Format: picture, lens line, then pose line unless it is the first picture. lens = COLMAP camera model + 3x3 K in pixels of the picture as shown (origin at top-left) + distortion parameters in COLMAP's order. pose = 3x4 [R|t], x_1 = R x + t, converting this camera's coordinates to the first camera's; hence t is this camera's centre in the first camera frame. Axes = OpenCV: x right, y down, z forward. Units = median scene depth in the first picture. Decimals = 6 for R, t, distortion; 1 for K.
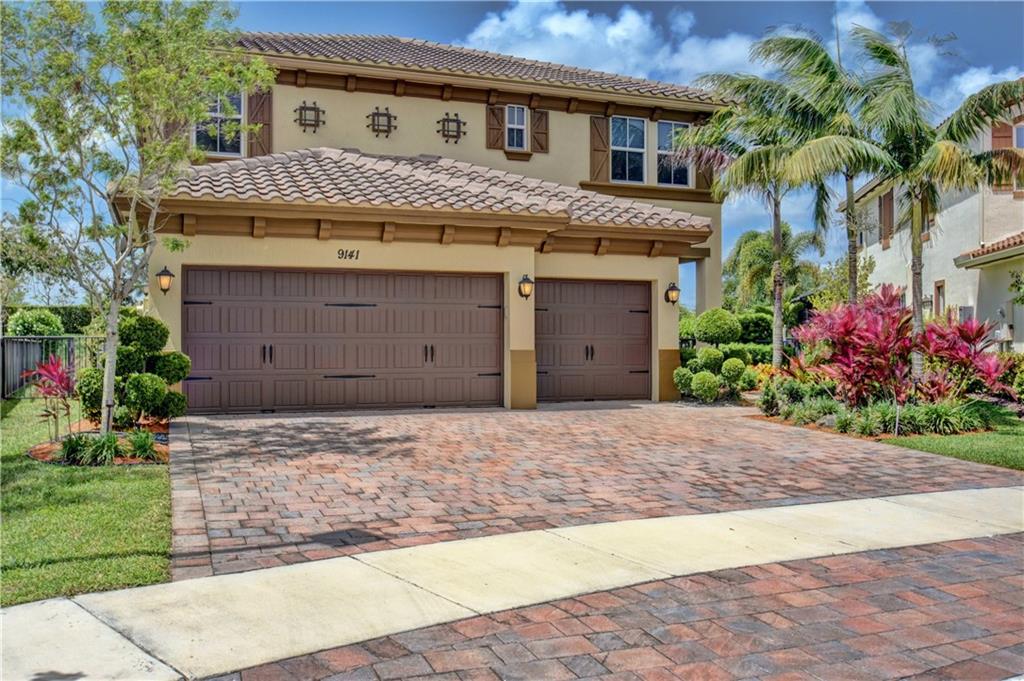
lens RADIAL K [[875.2, 0, 511.5], [0, 875.2, 342.7], [0, 0, 1]] dist [-0.055794, -0.005987]
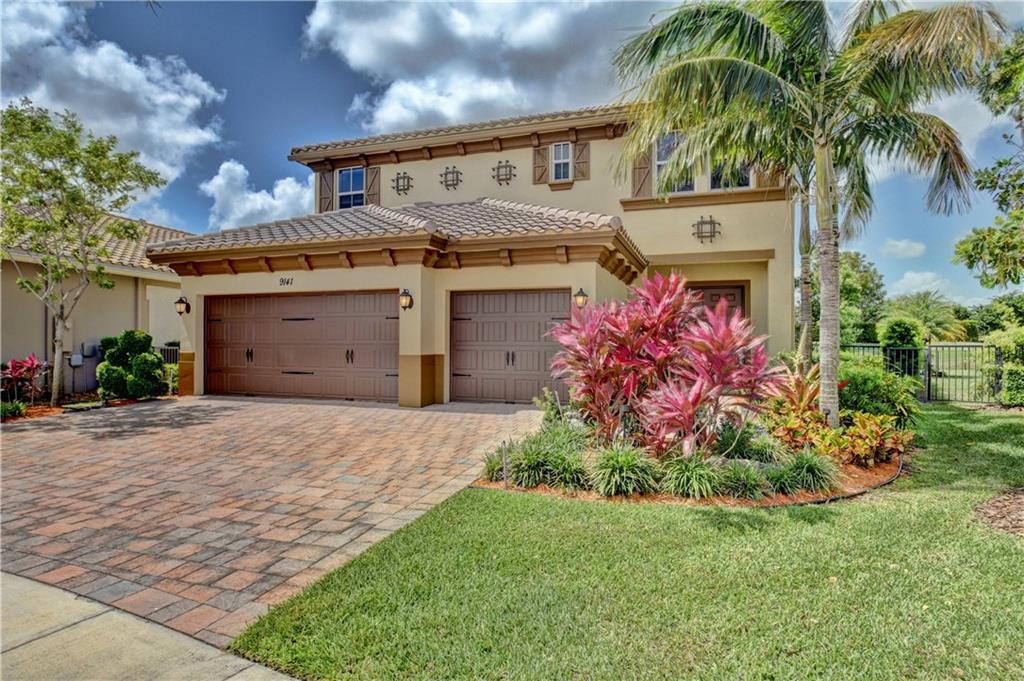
lens RADIAL K [[578.1, 0, 511.5], [0, 578.1, 337.9], [0, 0, 1]] dist [-0.022225, -0.003051]
pose [[0.766595, -0.004341, -0.642117, 0.463153], [-0.004815, 0.999910, -0.012509, -0.003781], [0.642113, 0.012682, 0.766505, 0.390590]]
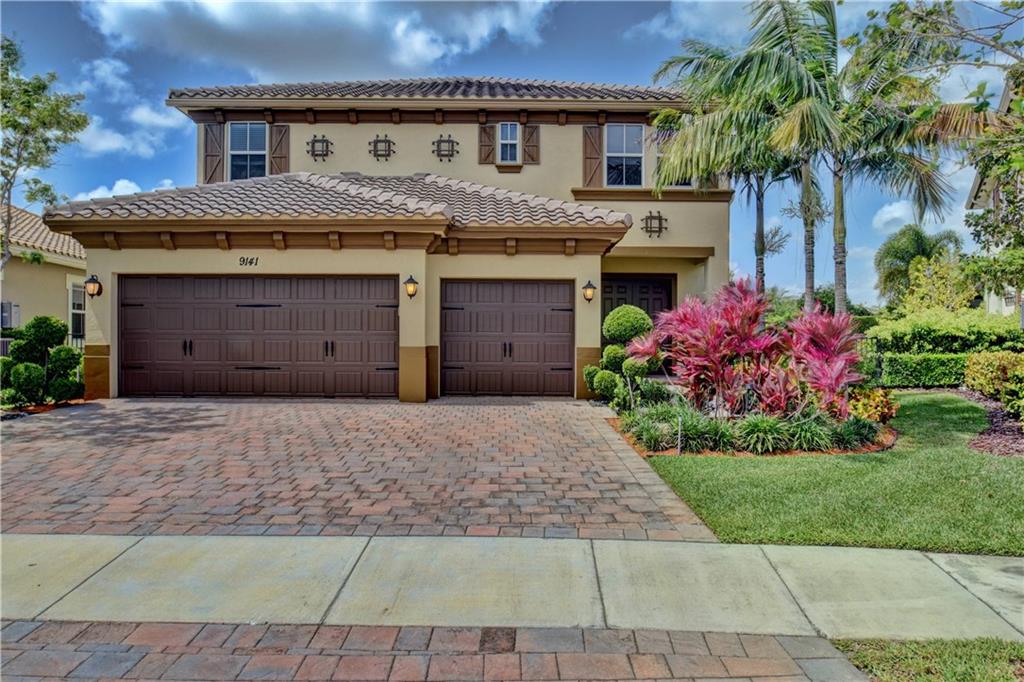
lens RADIAL K [[705.9, 0, 512.7], [0, 705.9, 338.8], [0, 0, 1]] dist [-0.033920, -0.000149]
pose [[0.940484, 0.004889, -0.339804, 0.323955], [-0.005527, 0.999984, -0.000912, -0.000564], [0.339794, 0.002736, 0.940496, 0.180274]]
